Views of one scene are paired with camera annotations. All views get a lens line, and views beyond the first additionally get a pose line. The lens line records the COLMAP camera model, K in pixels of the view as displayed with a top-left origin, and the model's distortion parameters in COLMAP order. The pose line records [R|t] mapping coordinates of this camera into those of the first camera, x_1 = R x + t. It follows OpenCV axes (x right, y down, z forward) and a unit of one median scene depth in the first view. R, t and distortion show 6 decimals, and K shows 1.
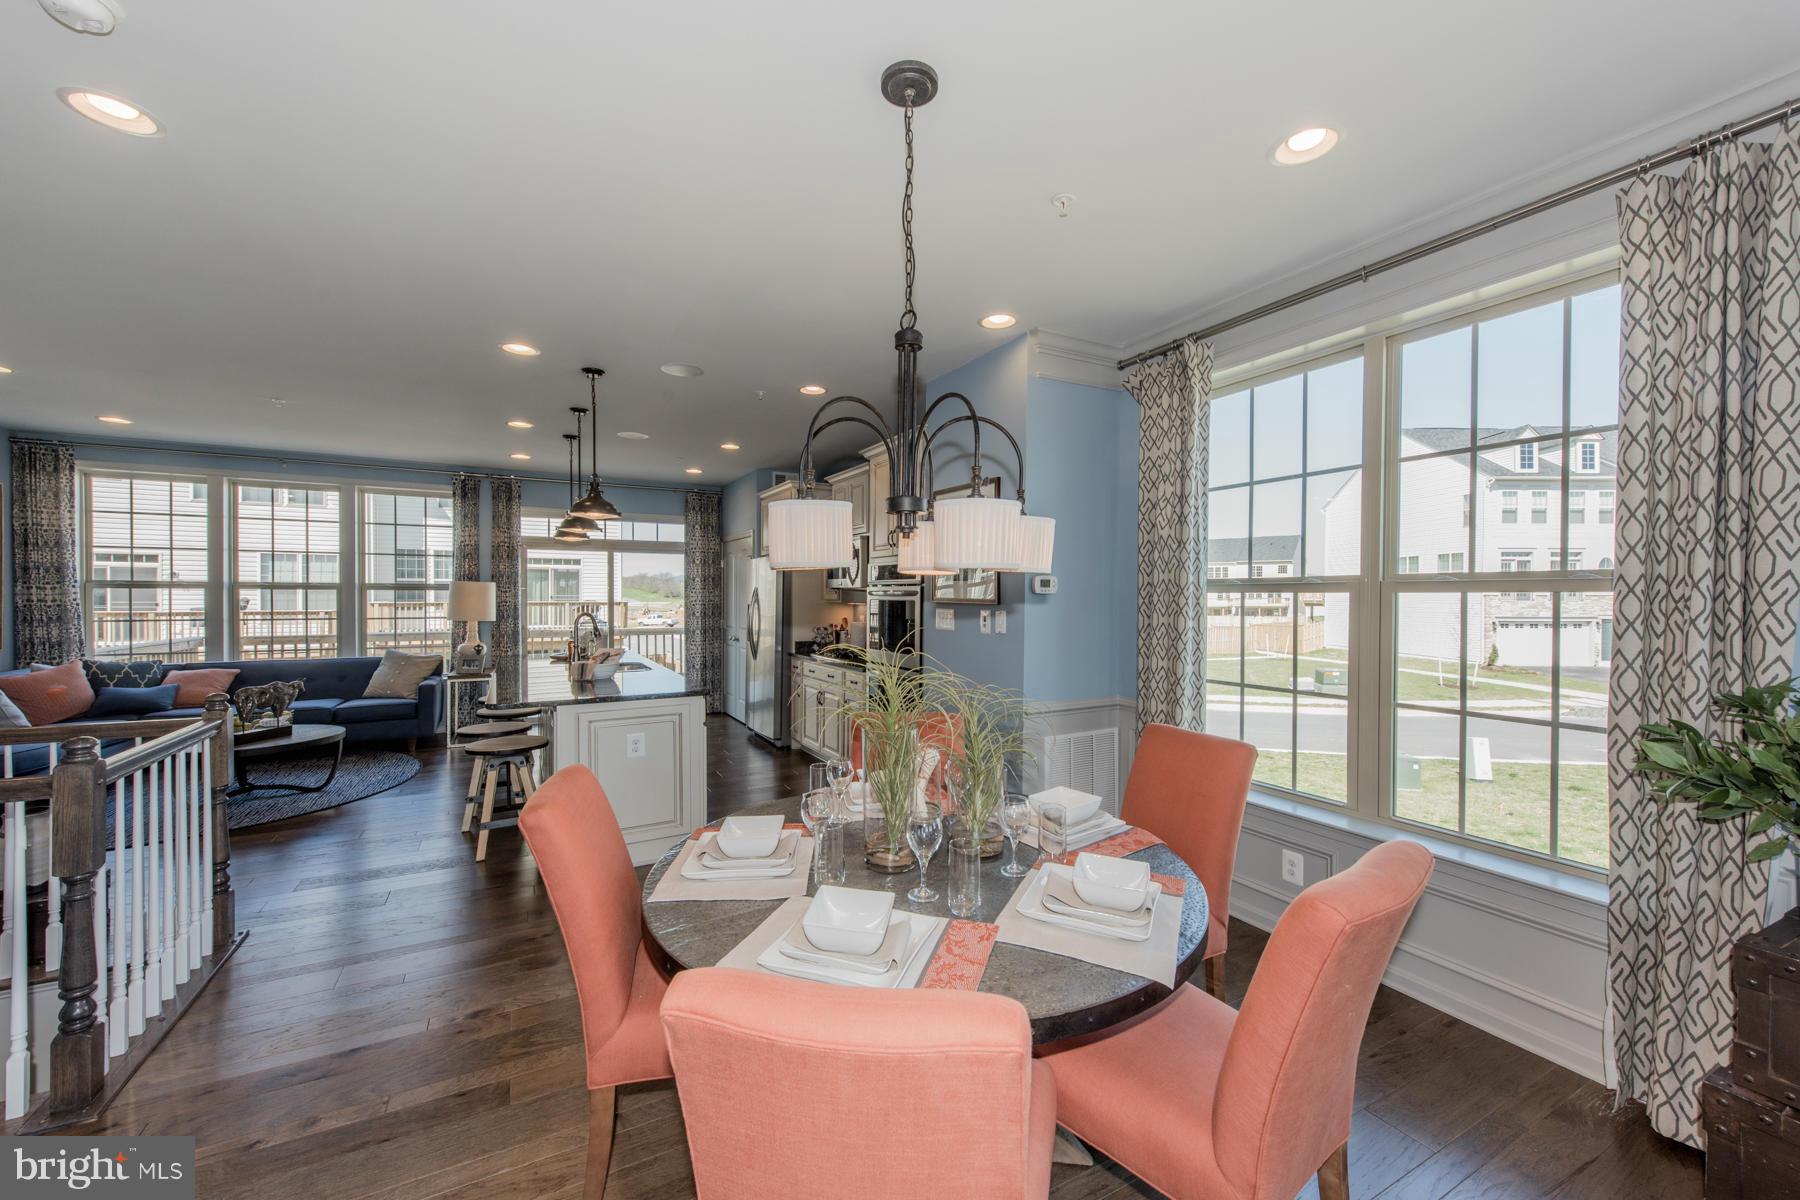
lens RADIAL K [[699.8, 0, 904.1], [0, 699.8, 603.2], [0, 0, 1]] dist [0.010874, -0.002174]
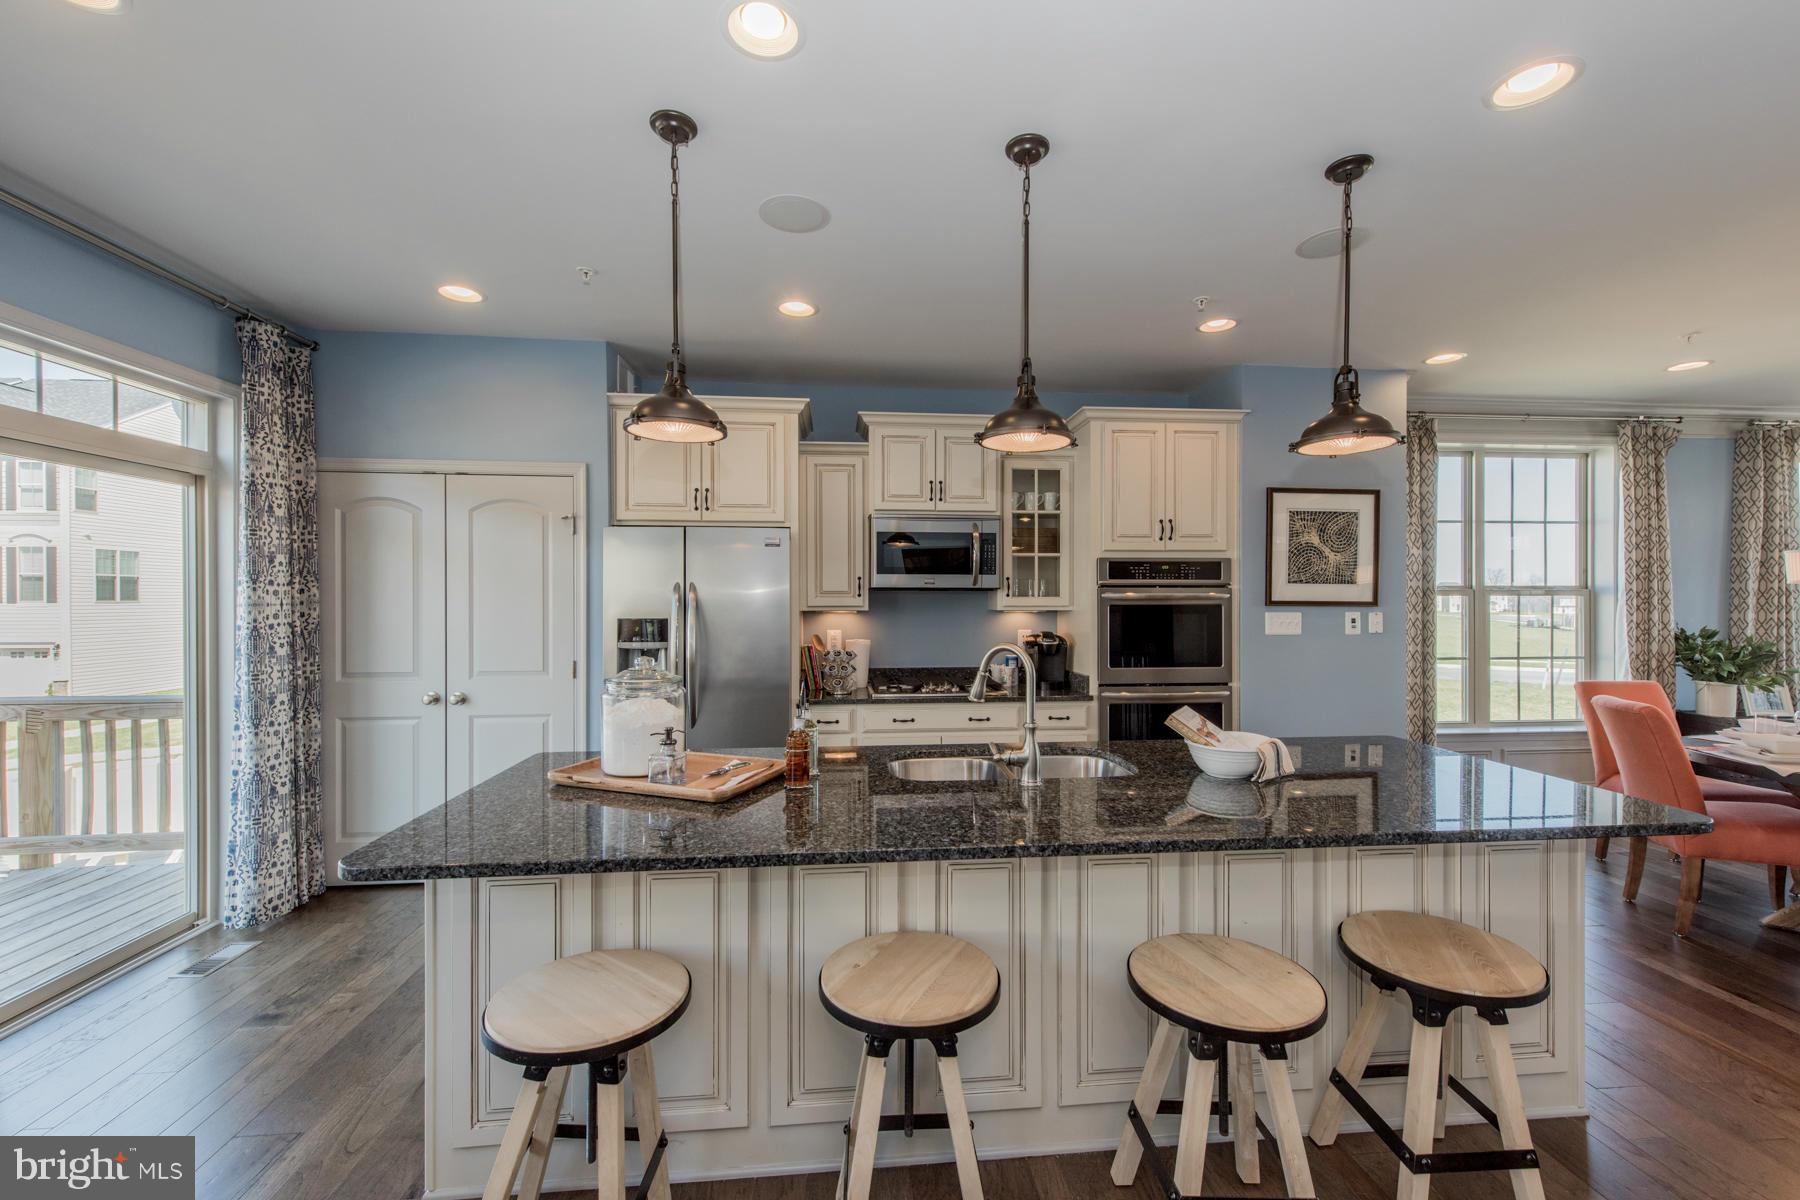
lens RADIAL K [[724.9, 0, 901.2], [0, 724.9, 604.1], [0, 0, 1]] dist [0.010264, -0.000280]
pose [[0.394934, -0.010276, 0.918652, -0.642337], [0.012359, 0.999906, 0.005872, -0.009644], [-0.918627, 0.009035, 0.395024, 0.657573]]
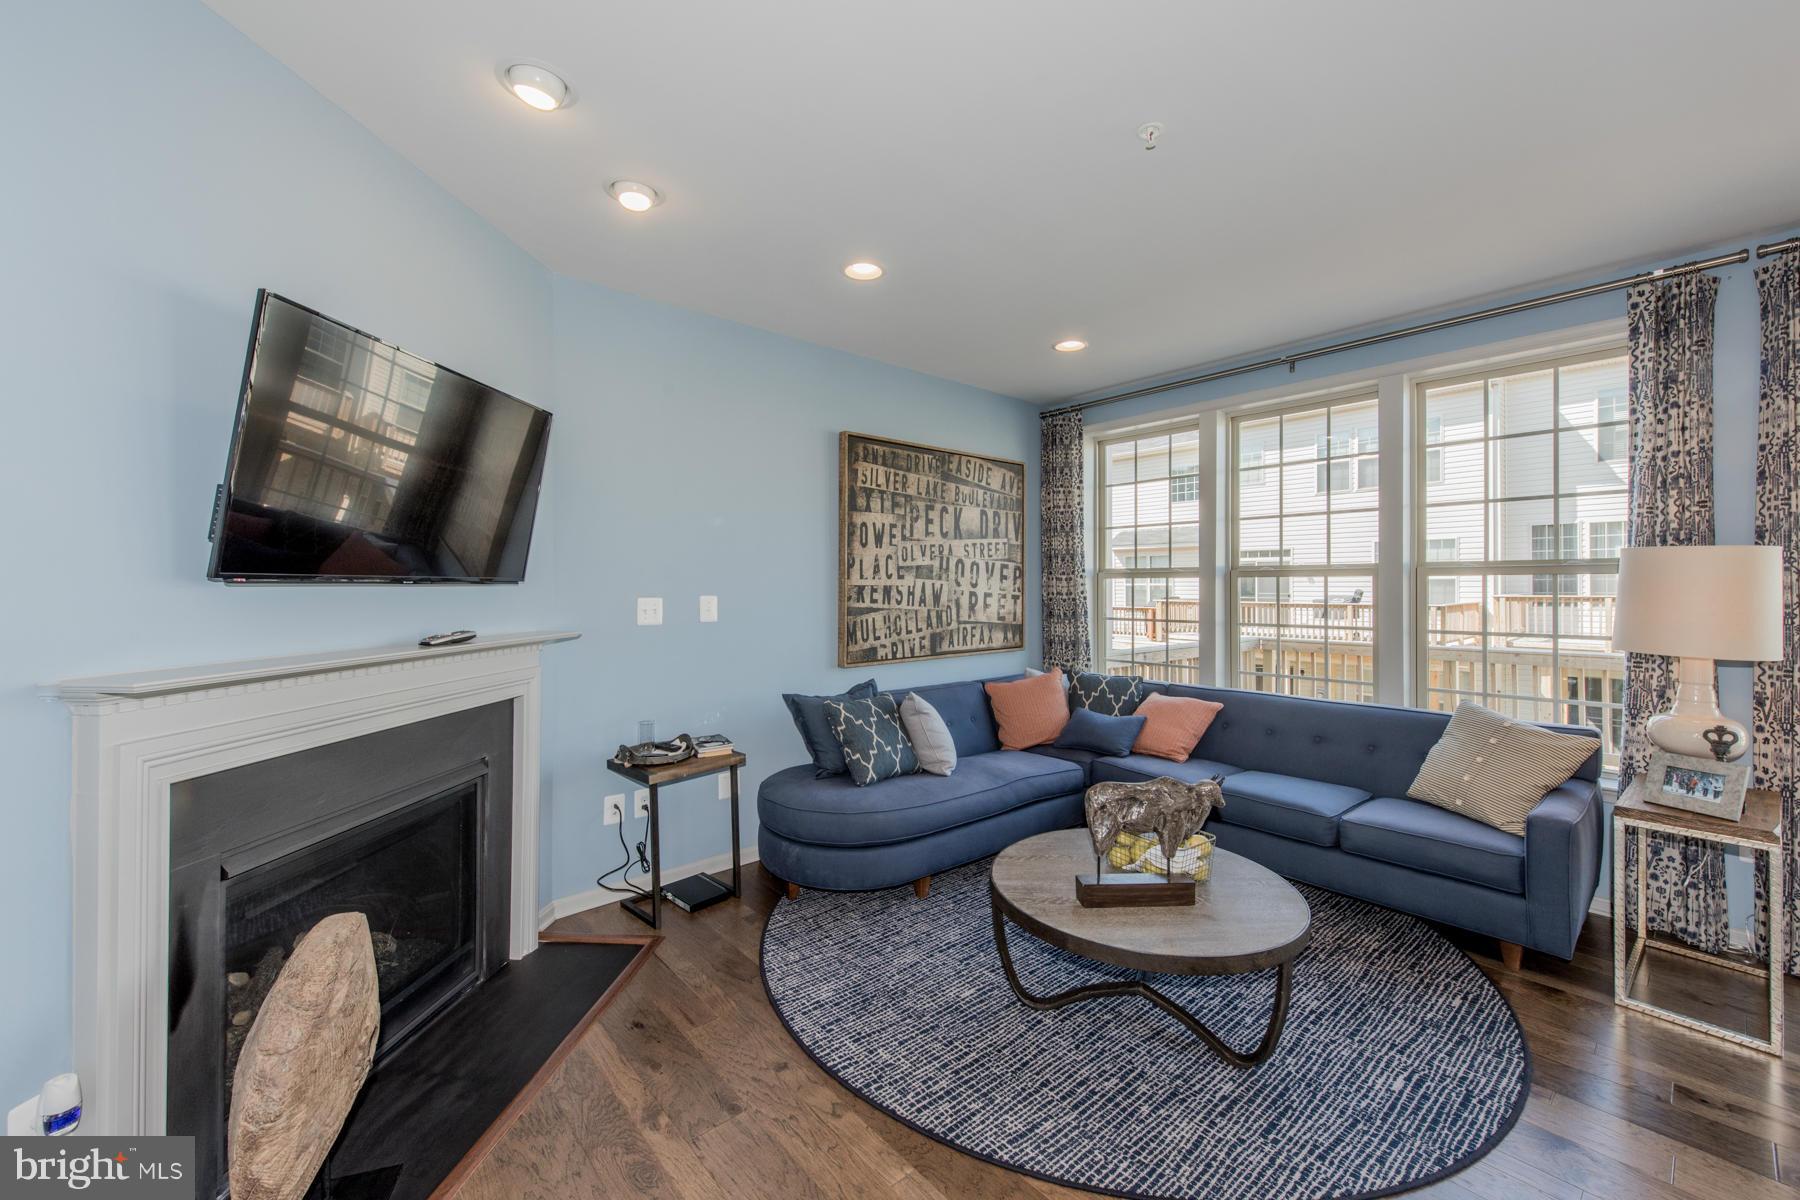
lens RADIAL K [[704.2, 0, 898.0], [0, 704.2, 583.5], [0, 0, 1]] dist [0.002472, -0.000313]
pose [[0.203531, -0.007456, -0.979040, -0.351105], [-0.008049, 0.999924, -0.009289, -0.005414], [0.979035, 0.009771, 0.203456, 0.538068]]
